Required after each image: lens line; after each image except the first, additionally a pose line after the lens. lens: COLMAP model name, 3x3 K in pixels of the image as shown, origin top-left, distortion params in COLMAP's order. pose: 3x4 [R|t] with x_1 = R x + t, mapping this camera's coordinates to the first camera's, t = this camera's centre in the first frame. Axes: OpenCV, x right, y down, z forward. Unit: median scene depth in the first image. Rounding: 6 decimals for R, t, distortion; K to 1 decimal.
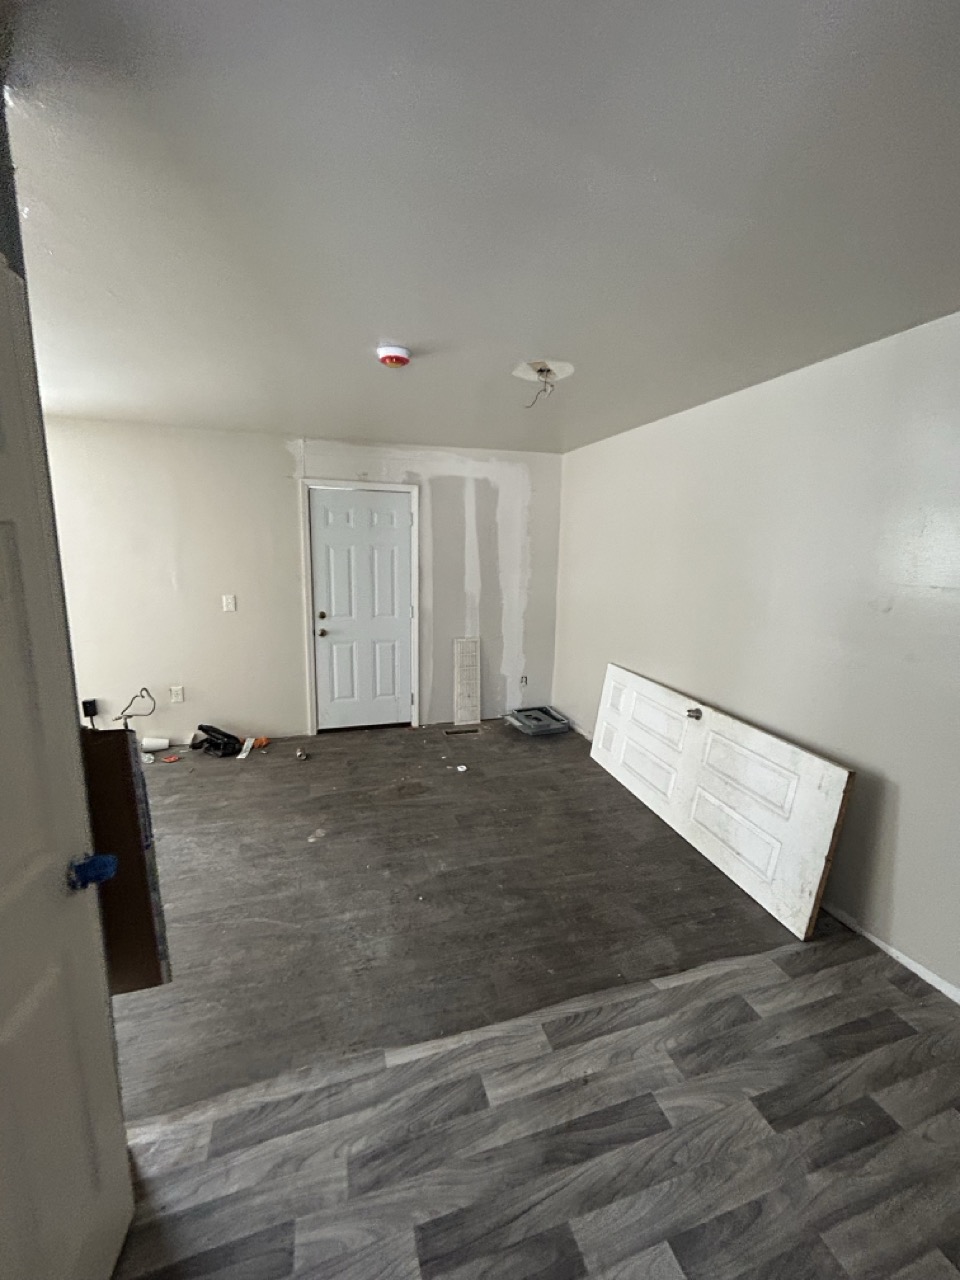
lens RADIAL K [[520.6, 0, 483.7], [0, 520.6, 638.1], [0, 0, 1]] dist [-0.001336, 0.000998]
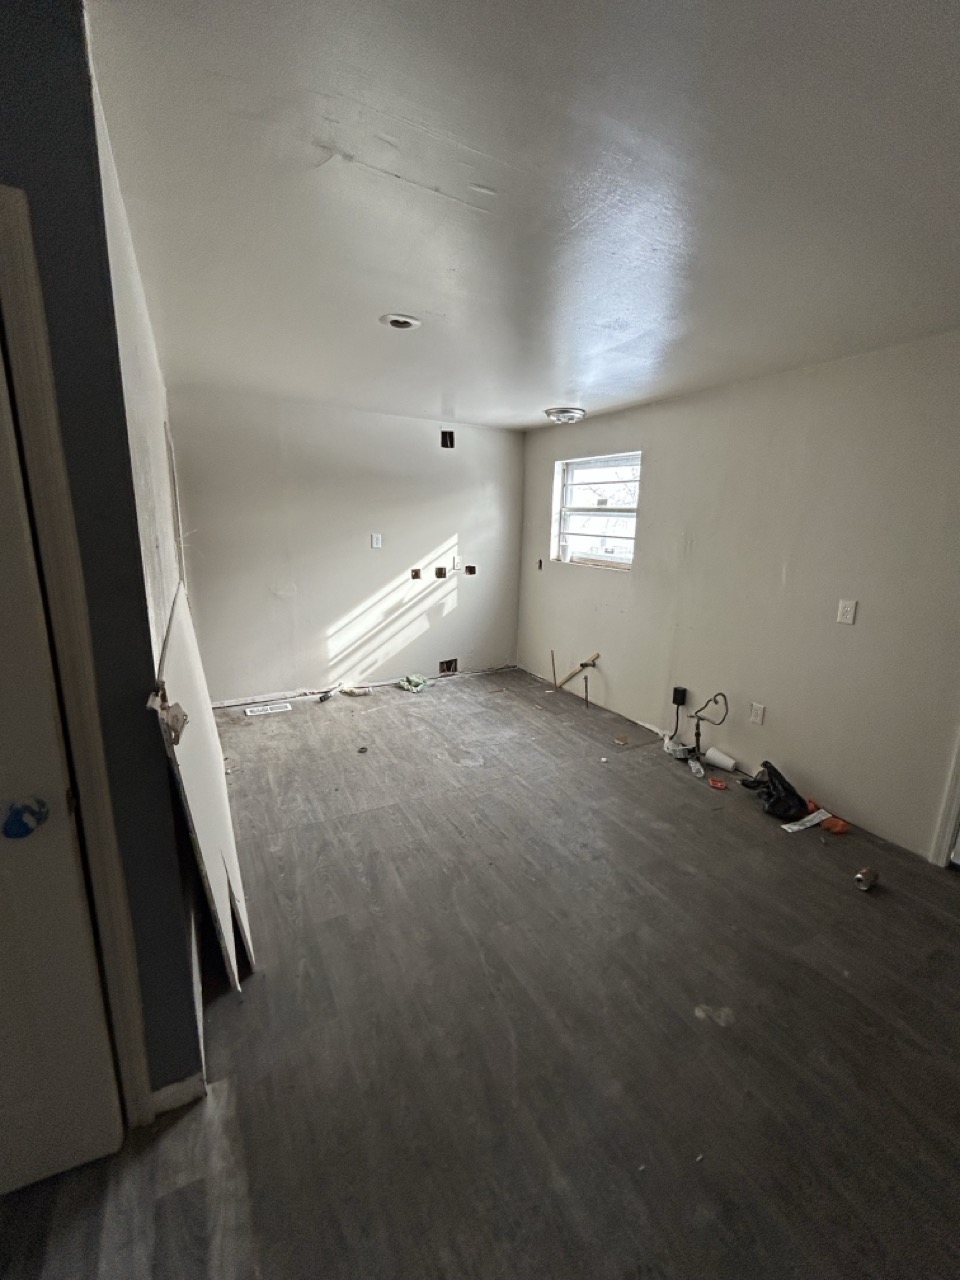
lens RADIAL K [[520.6, 0, 483.7], [0, 520.6, 638.1], [0, 0, 1]] dist [-0.001336, 0.000998]
pose [[0.192425, 0.193522, -0.962040, 0.094823], [-0.186192, 0.969753, 0.157832, -0.064125], [0.963486, 0.148754, 0.222637, 0.486924]]
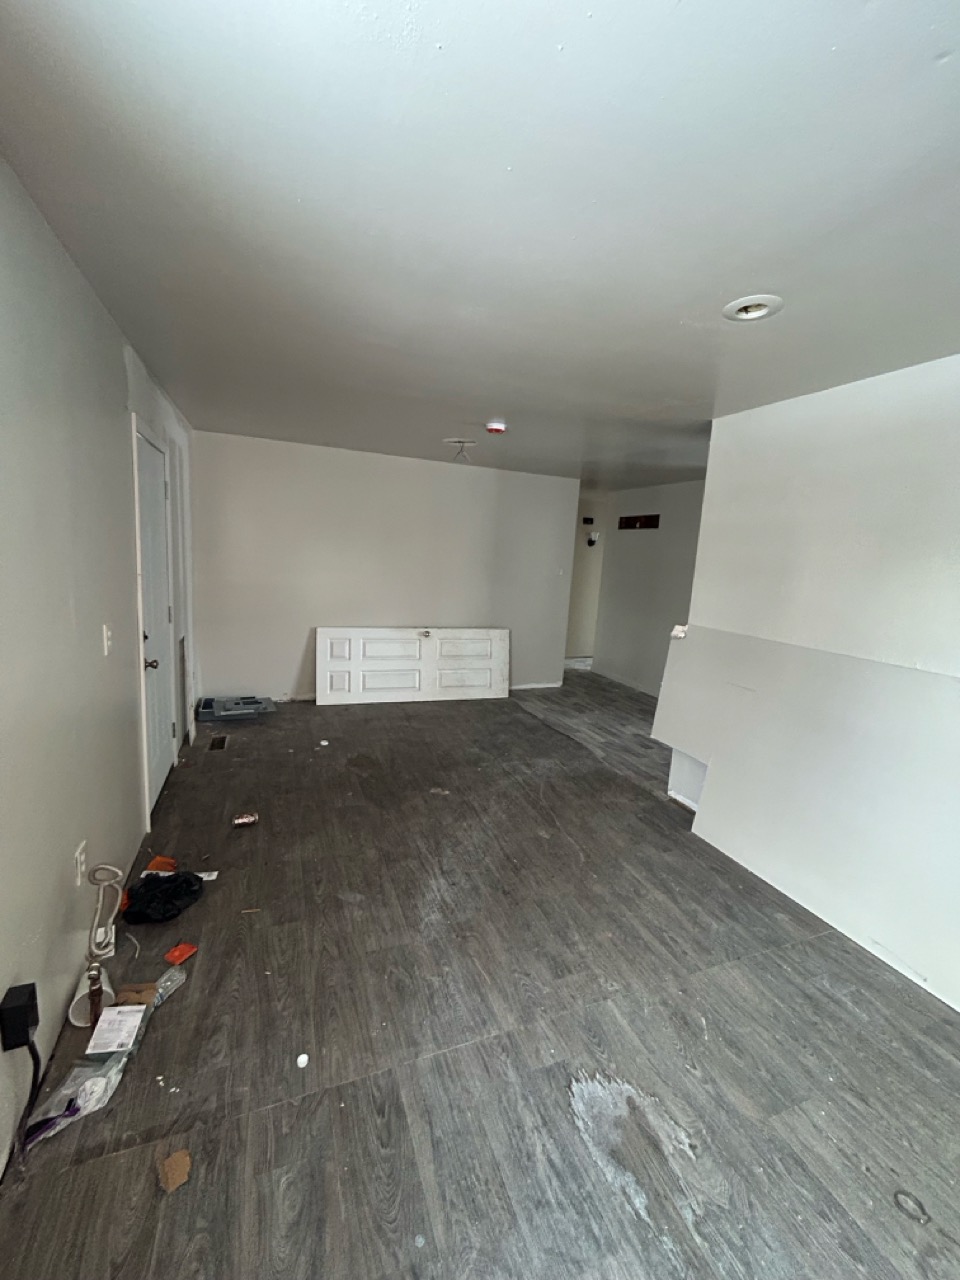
lens RADIAL K [[520.6, 0, 483.7], [0, 520.6, 638.1], [0, 0, 1]] dist [-0.001336, 0.000998]
pose [[-0.084411, -0.185093, 0.979089, -1.231965], [0.111968, 0.974611, 0.193900, -0.151631], [-0.990120, 0.125994, -0.061544, 0.810965]]
